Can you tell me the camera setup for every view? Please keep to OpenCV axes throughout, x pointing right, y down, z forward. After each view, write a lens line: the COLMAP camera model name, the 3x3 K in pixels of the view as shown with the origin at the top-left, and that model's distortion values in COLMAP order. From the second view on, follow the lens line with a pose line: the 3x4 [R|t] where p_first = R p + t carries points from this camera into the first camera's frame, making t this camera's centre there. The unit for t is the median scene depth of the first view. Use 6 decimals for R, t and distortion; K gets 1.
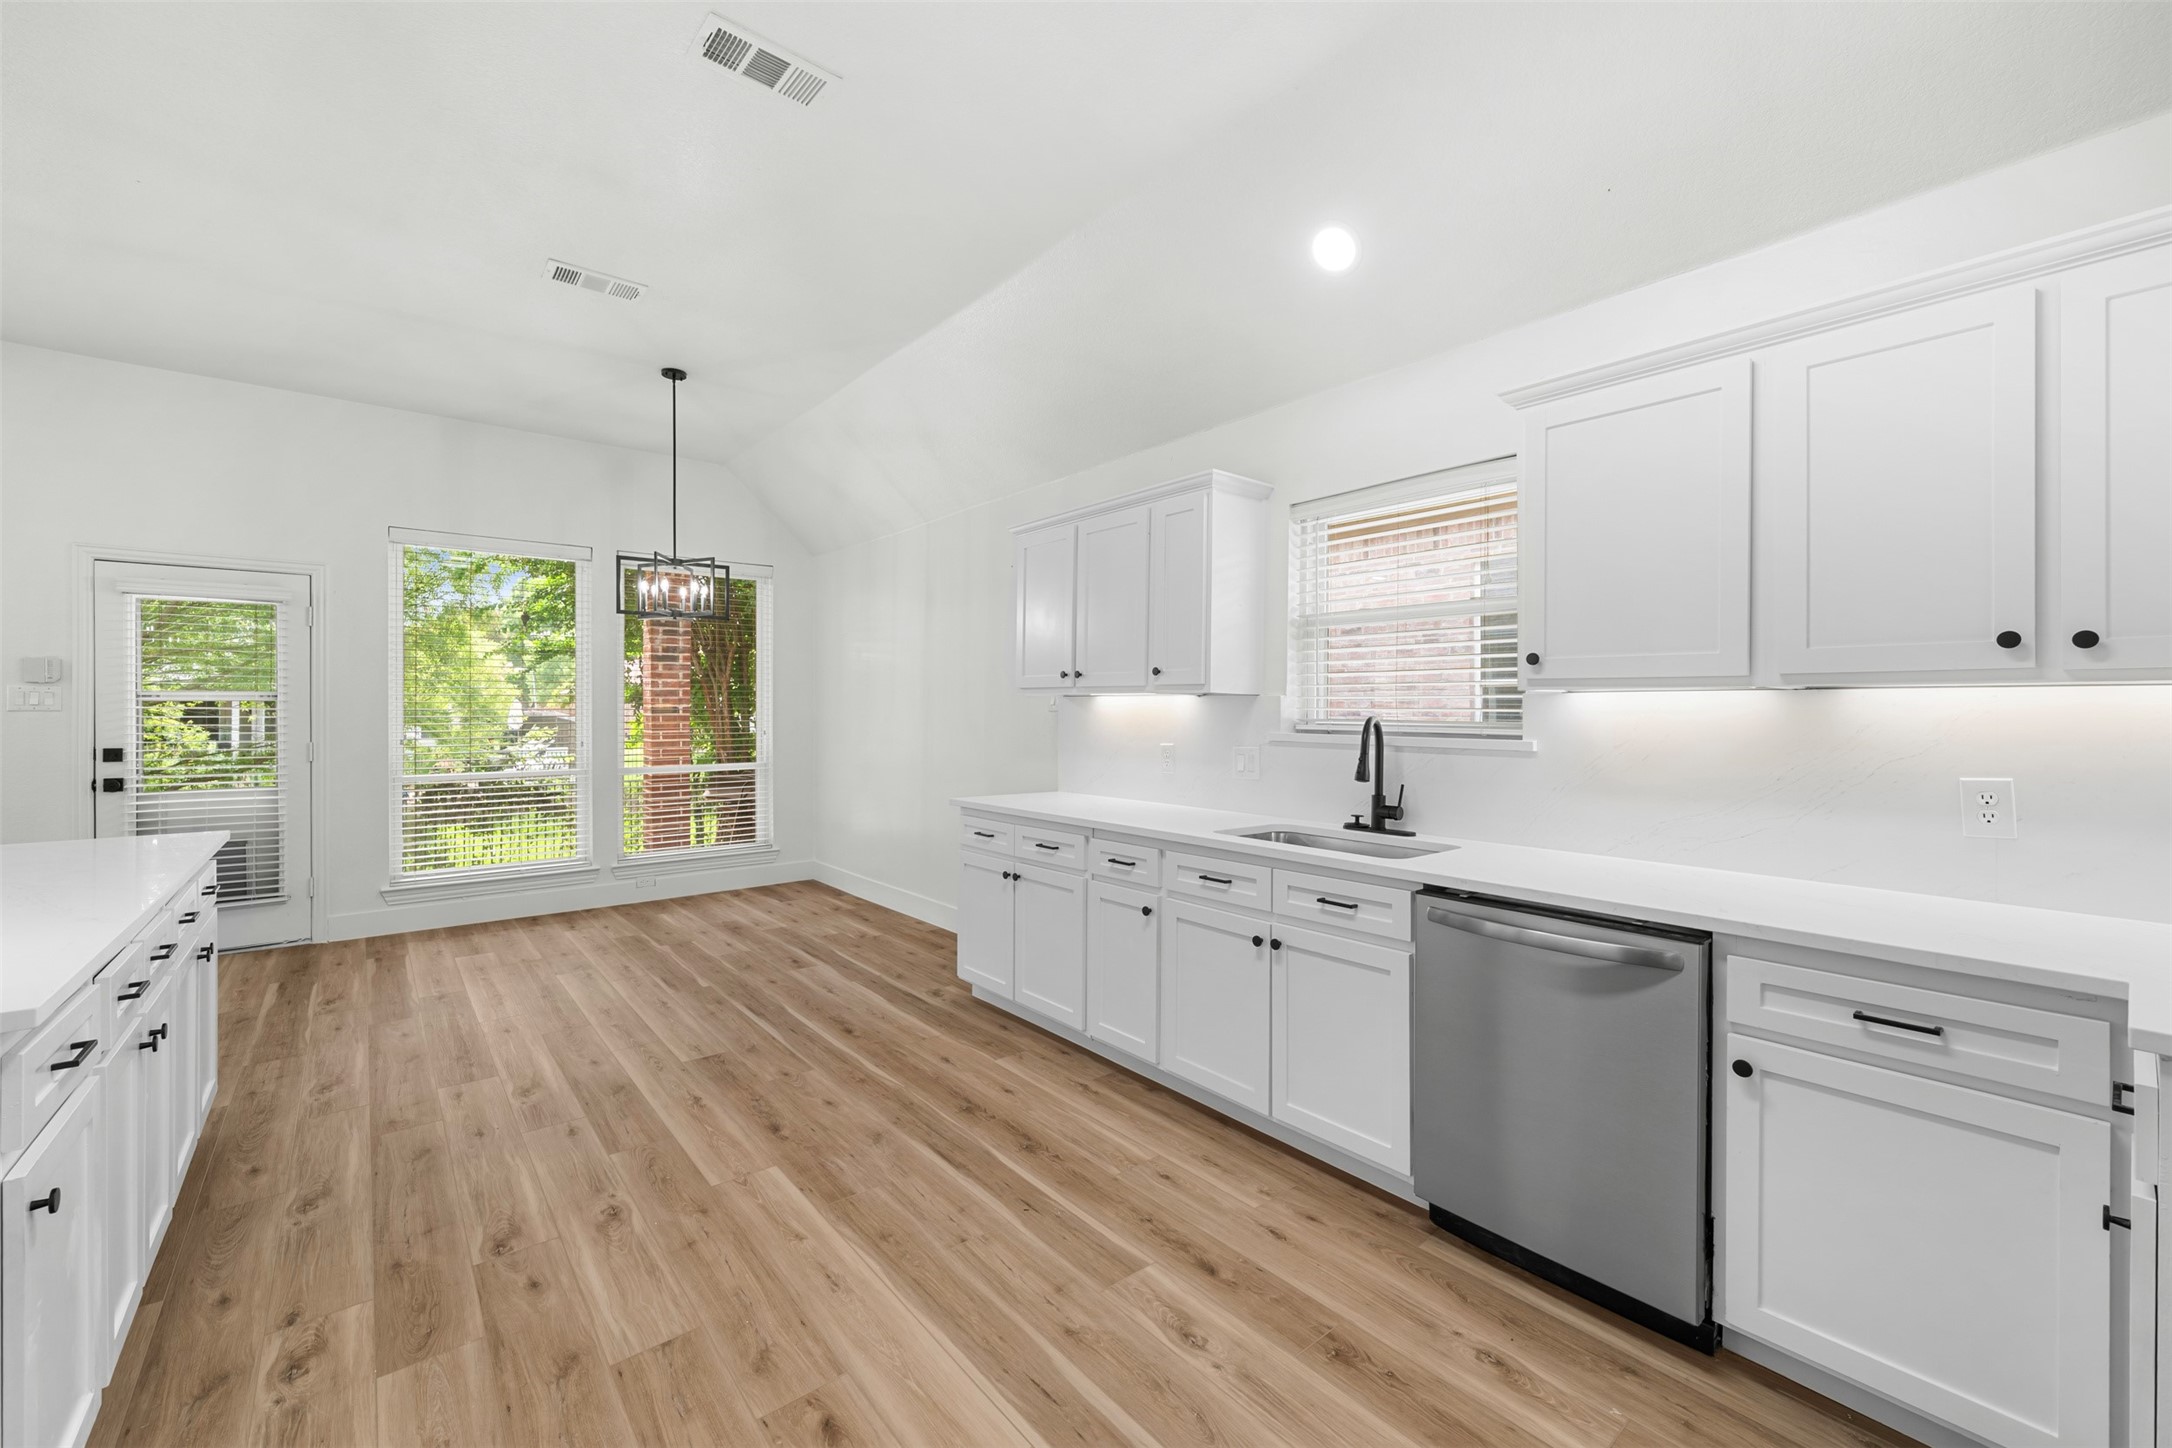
lens RADIAL K [[875.9, 0, 1078.5], [0, 875.9, 706.4], [0, 0, 1]] dist [-0.001048, -0.000395]
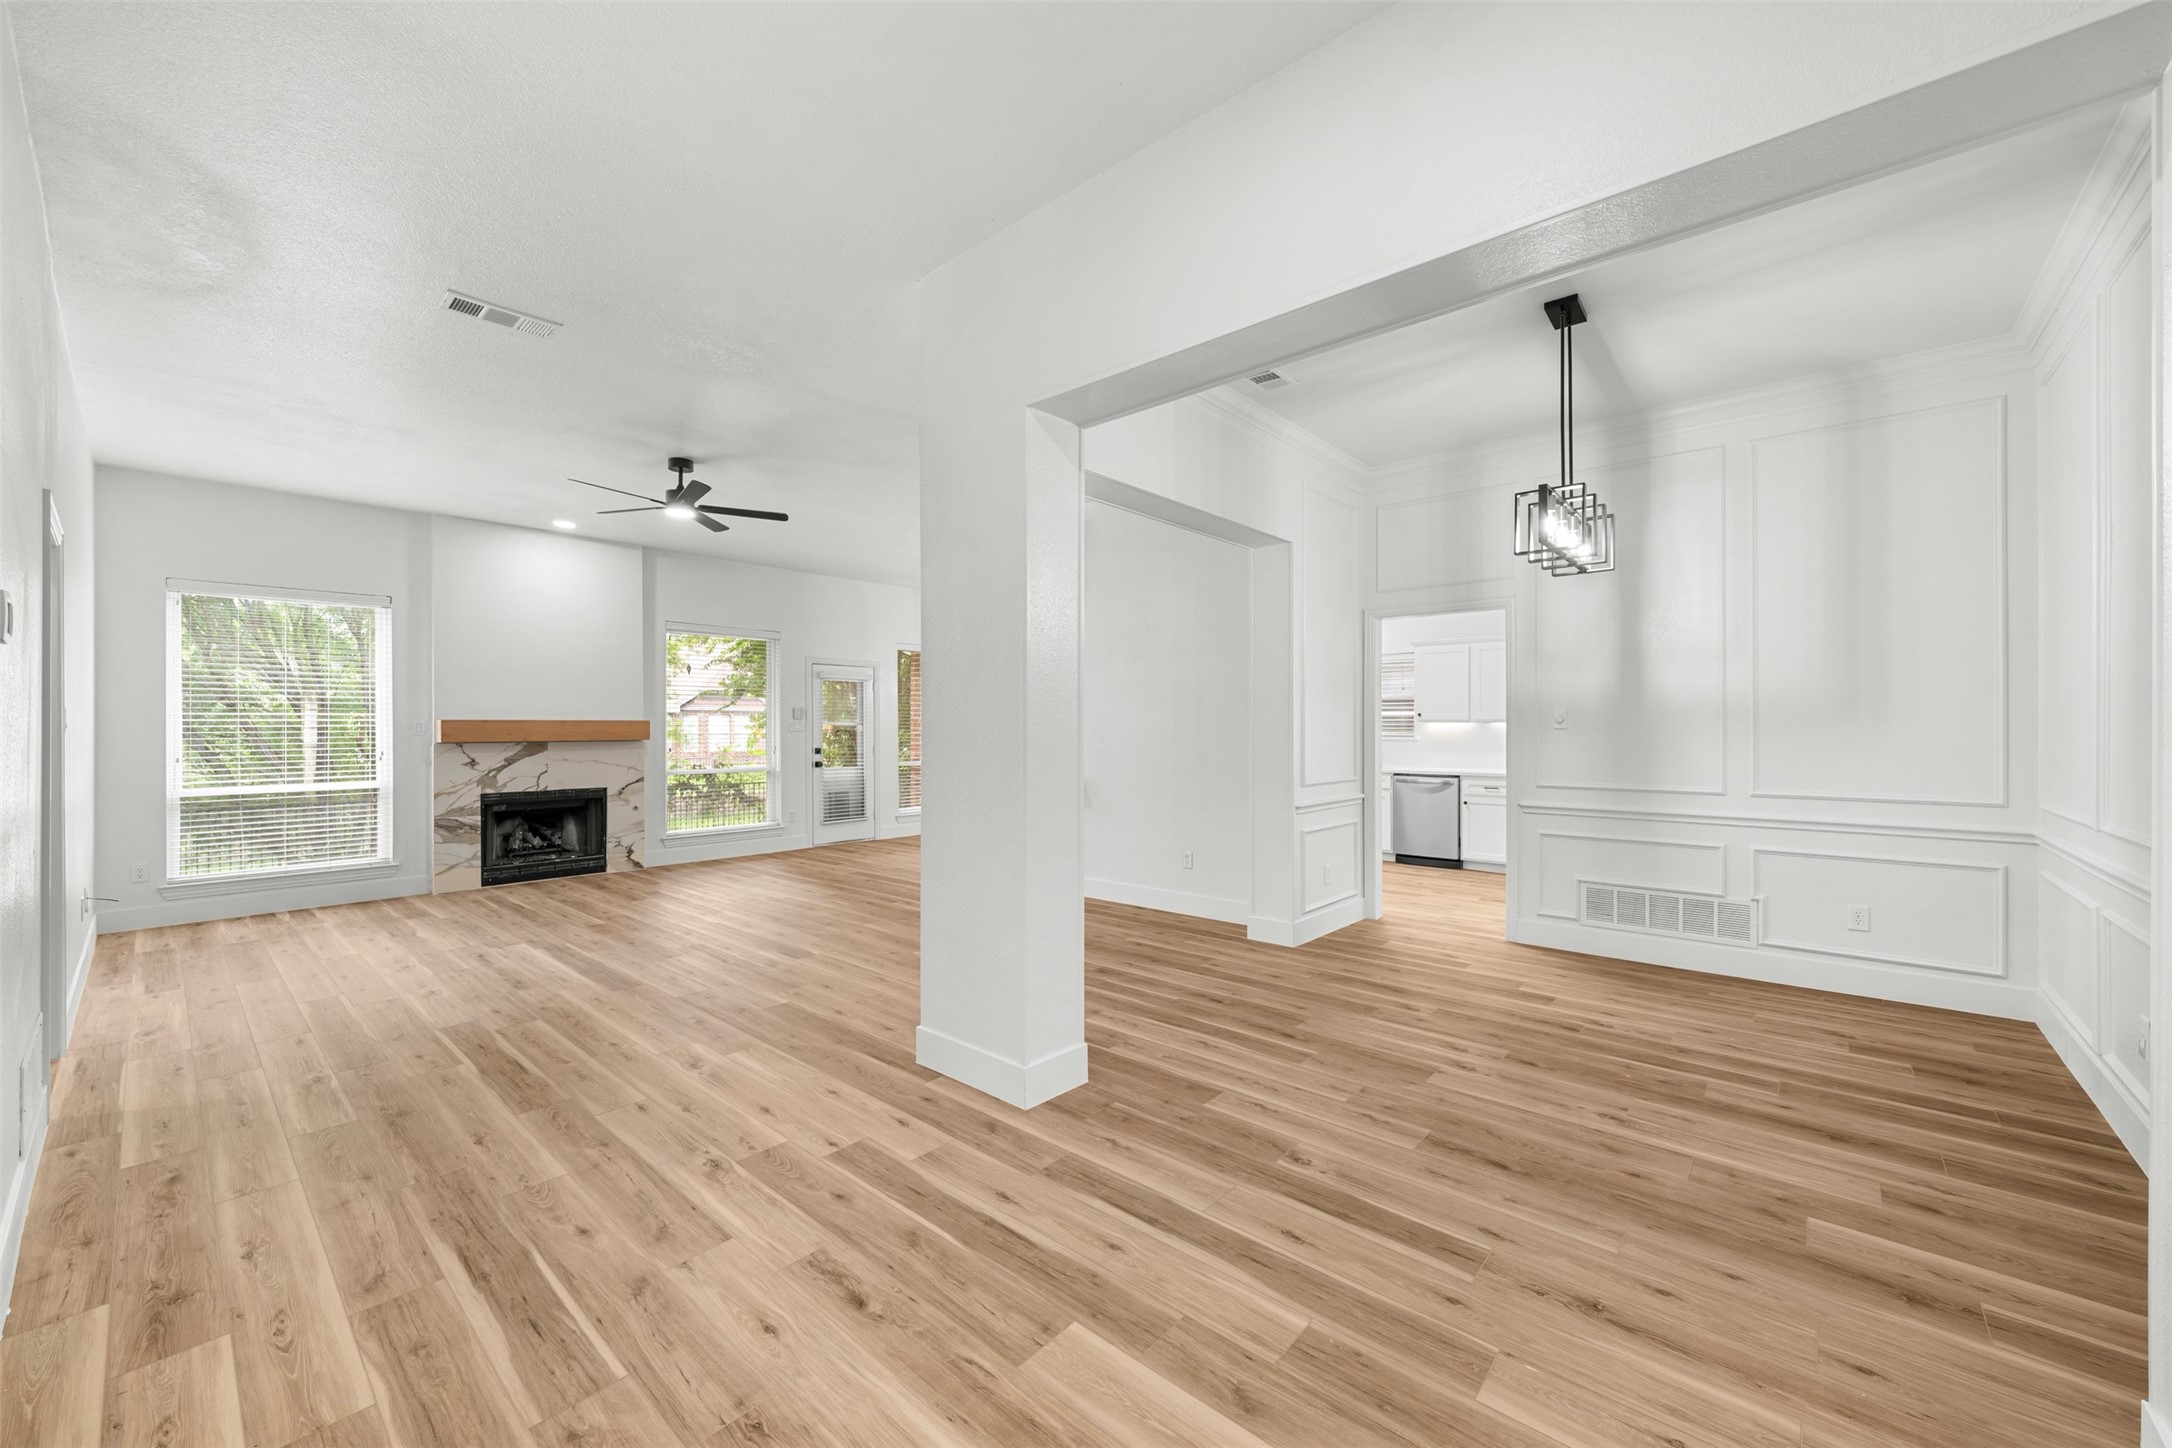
lens RADIAL K [[834.6, 0, 1077.5], [0, 834.6, 724.0], [0, 0, 1]] dist [-0.002760, -0.000089]
pose [[0.988155, -0.003458, 0.153418, -1.167942], [0.004144, 0.999983, -0.004155, -0.002926], [-0.153401, 0.004741, 0.988153, -1.825338]]
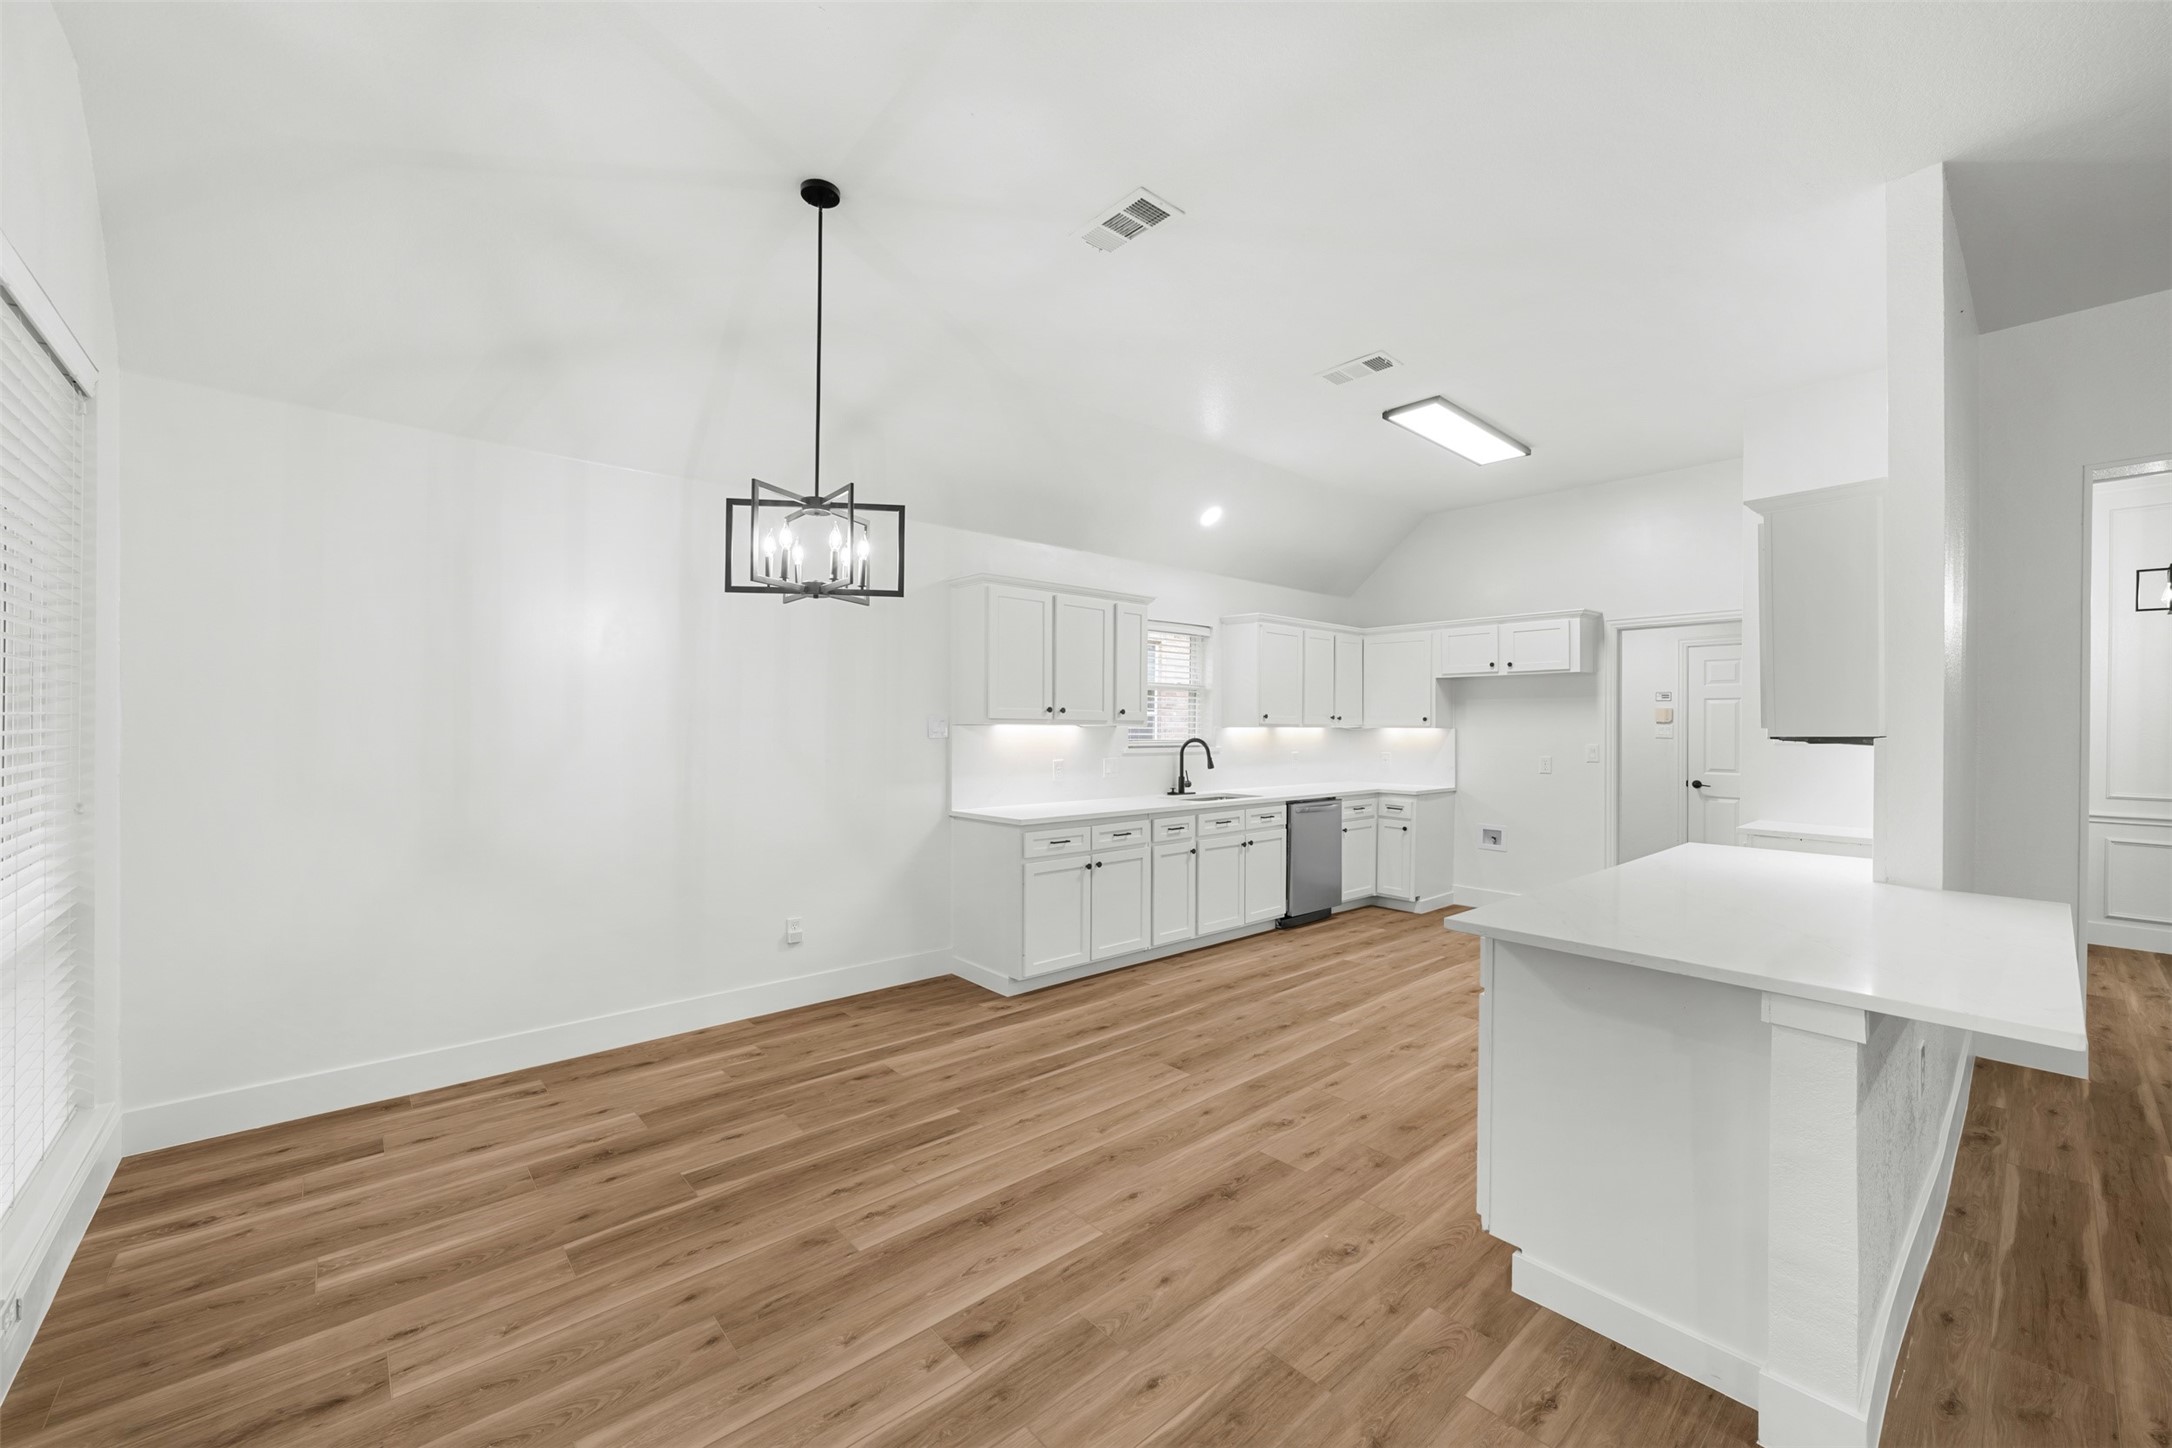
lens RADIAL K [[852.3, 0, 1086.0], [0, 852.3, 724.0], [0, 0, 1]] dist [-0.000732, -0.000097]
pose [[-0.038435, -0.002916, 0.999257, -1.642078], [-0.009181, 0.999955, 0.002565, -0.024553], [-0.999219, -0.009075, -0.038460, 1.296876]]
